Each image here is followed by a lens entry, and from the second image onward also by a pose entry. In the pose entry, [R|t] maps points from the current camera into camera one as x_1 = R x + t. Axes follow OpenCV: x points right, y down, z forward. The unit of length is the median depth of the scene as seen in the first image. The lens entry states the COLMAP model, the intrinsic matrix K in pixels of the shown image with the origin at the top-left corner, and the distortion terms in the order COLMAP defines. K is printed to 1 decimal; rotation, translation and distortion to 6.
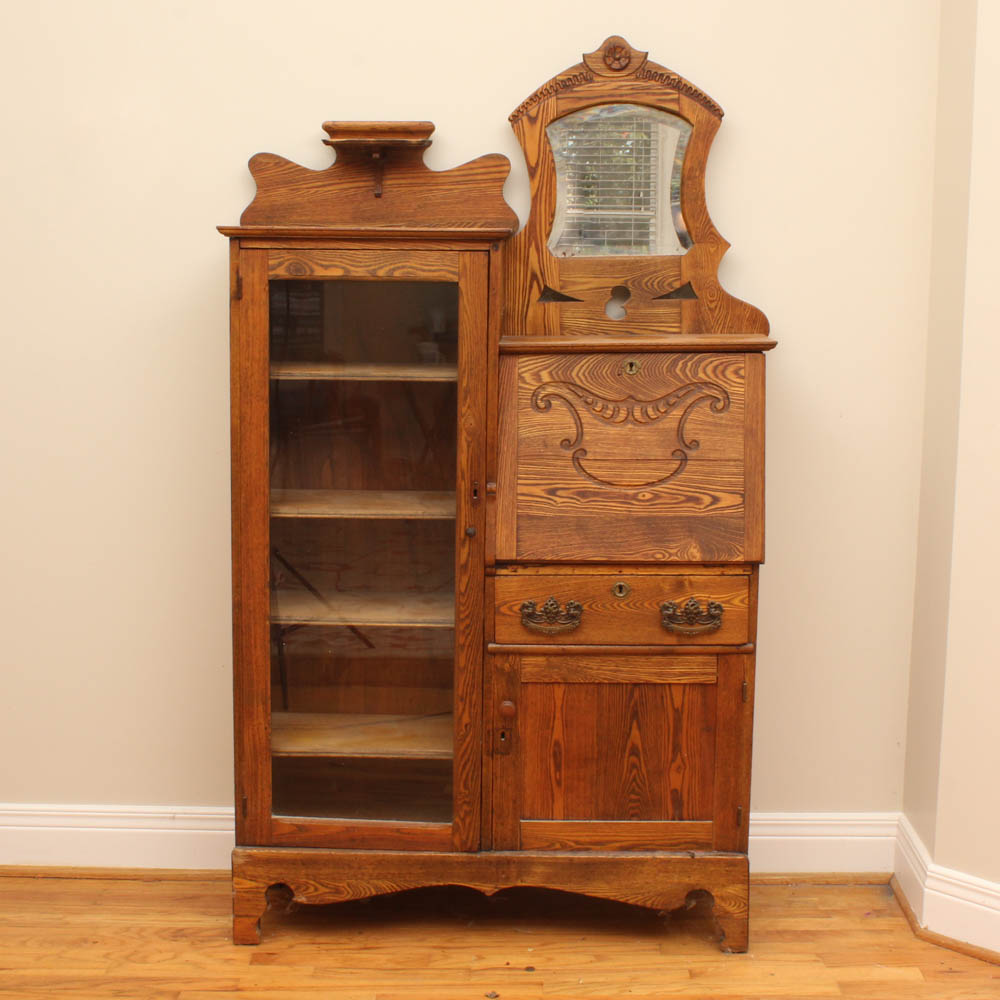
lens RADIAL K [[1848.8, 0, 482.9], [0, 1848.8, 429.0], [0, 0, 1]] dist [-0.114398, 0.000000]
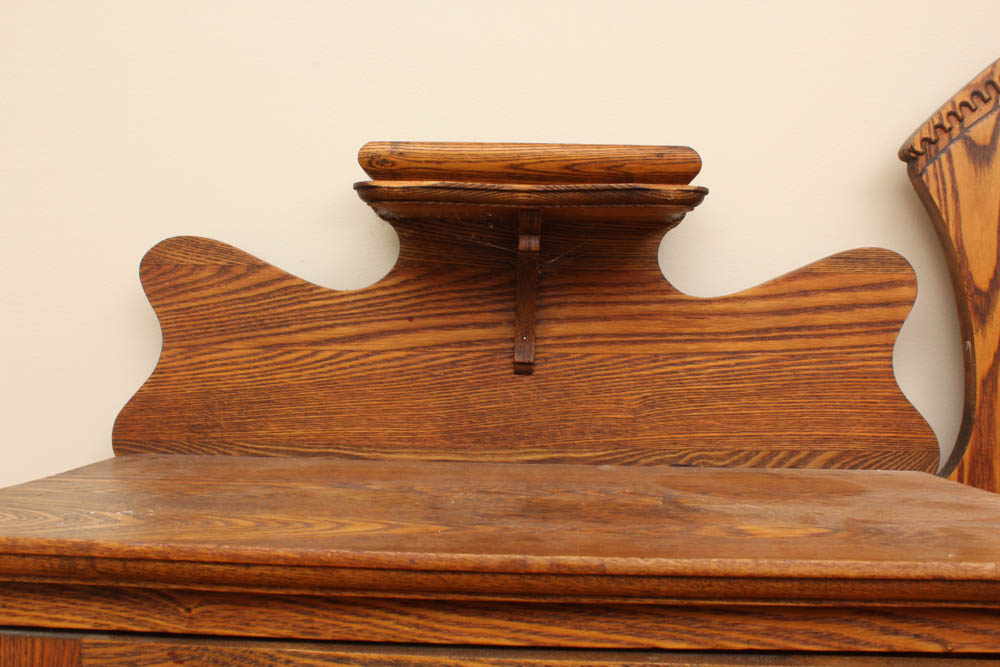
lens RADIAL K [[1028.1, 0, 484.3], [0, 1028.1, 334.2], [0, 0, 1]] dist [-0.081212, 0.000000]
pose [[0.999782, 0.012351, 0.016852, -0.070513], [-0.010118, 0.991890, -0.126697, -0.114384], [-0.018280, 0.126499, 0.991798, 0.854779]]
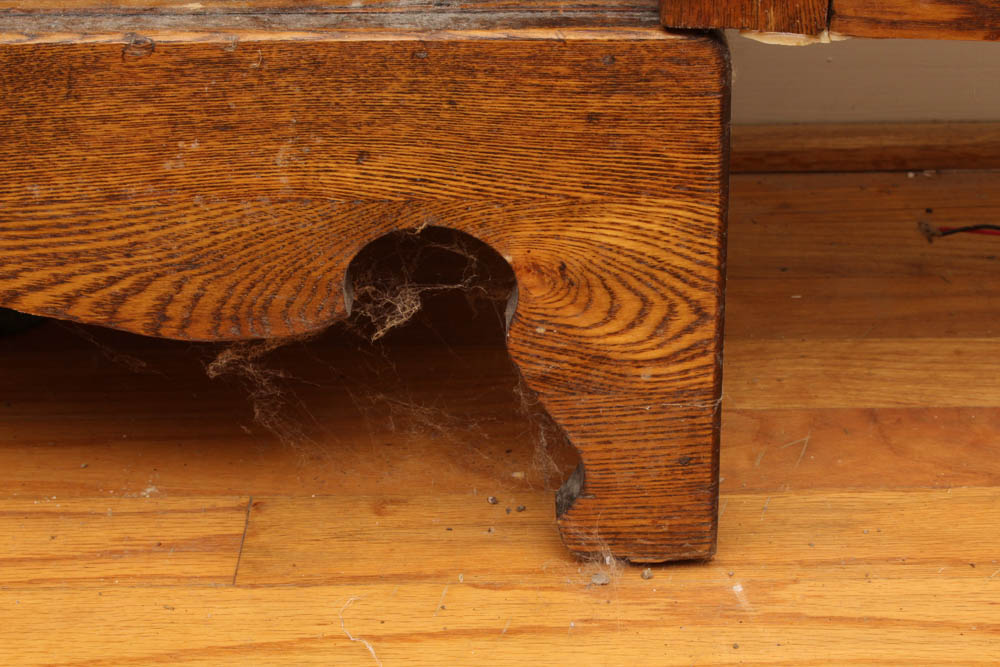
lens RADIAL K [[1940.1, 0, 493.8], [0, 1940.1, 337.1], [0, 0, 1]] dist [0.024693, 0.000000]
pose [[0.999788, -0.019204, 0.007399, 0.122384], [0.015618, 0.942119, 0.334916, 0.200775], [-0.013403, -0.334729, 0.942219, 0.827831]]
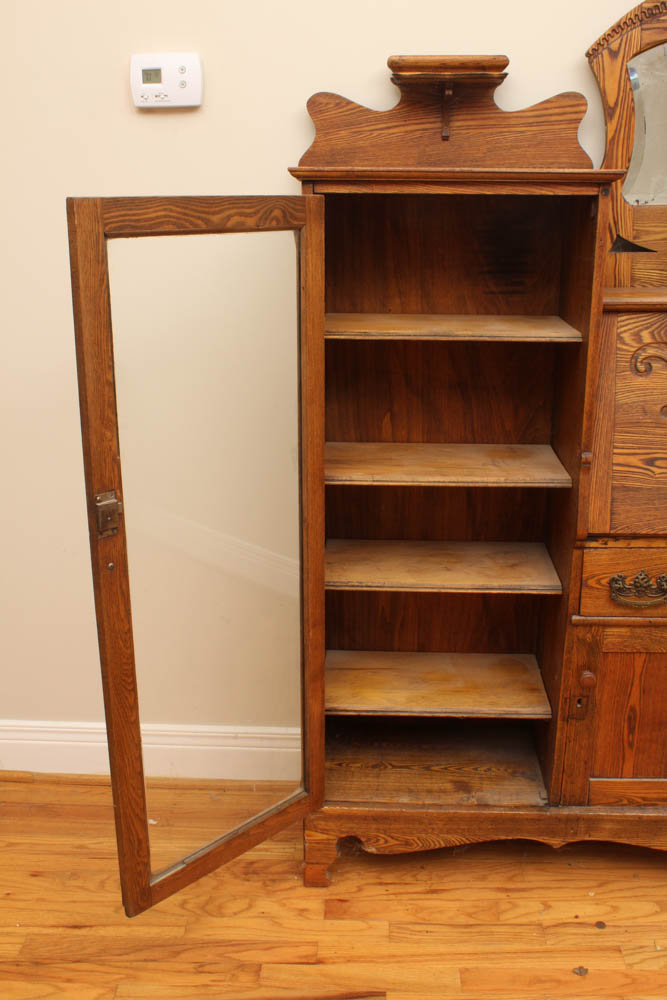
lens RADIAL K [[1005.5, 0, 318.3], [0, 1005.5, 481.3], [0, 0, 1]] dist [-0.092400, 0.000000]
pose [[0.999674, -0.003590, -0.025271, -0.115120], [0.007794, 0.985704, 0.168303, -0.041280], [0.024306, -0.168445, 0.985411, 0.490475]]
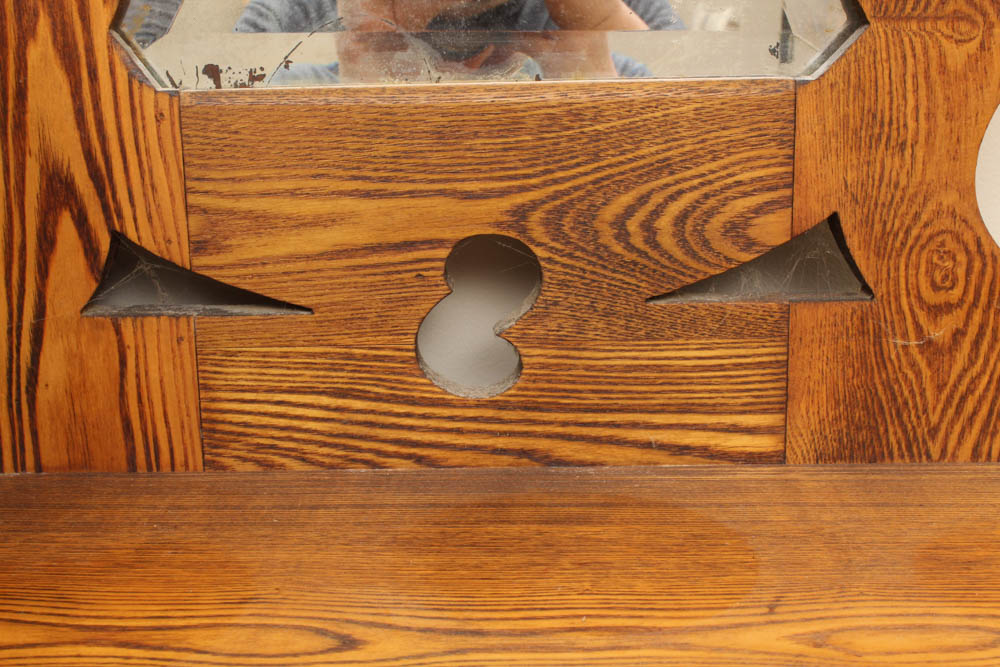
lens RADIAL K [[1569.5, 0, 479.1], [0, 1569.5, 342.0], [0, 0, 1]] dist [-0.030452, 0.000000]
pose [[0.998651, -0.010657, 0.050824, 0.067624], [0.003894, 0.991328, 0.131355, -0.092812], [-0.051783, -0.130980, 0.990032, 0.870697]]
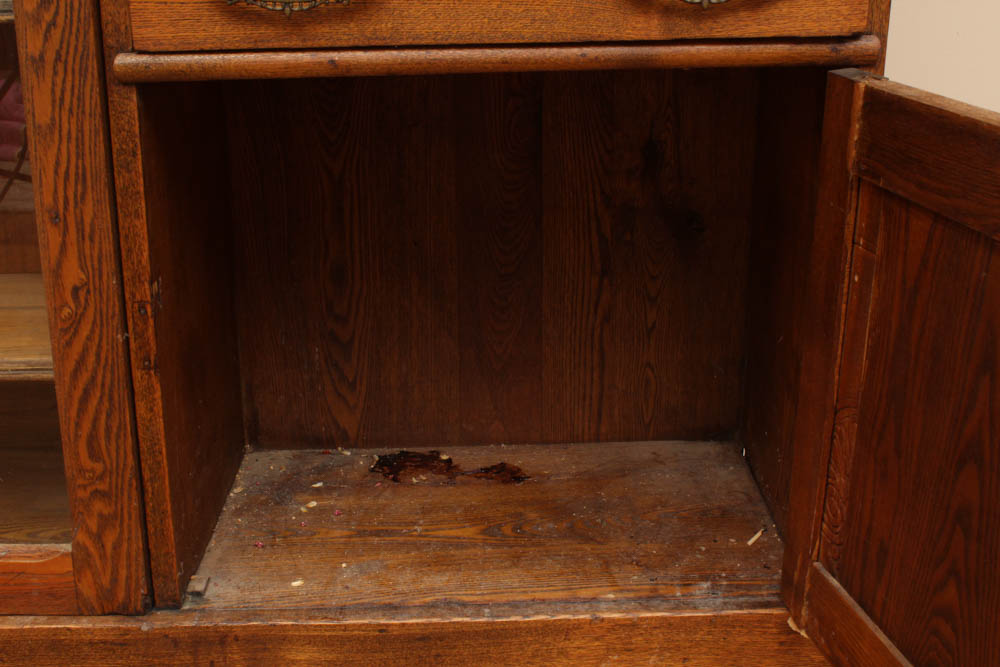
lens RADIAL K [[1285.9, 0, 491.2], [0, 1285.9, 358.8], [0, 0, 1]] dist [-0.062383, 0.000000]
pose [[0.998004, -0.031031, 0.055009, 0.057718], [0.019279, 0.979083, 0.202544, 0.124214], [-0.060144, -0.201079, 0.977727, 0.744820]]
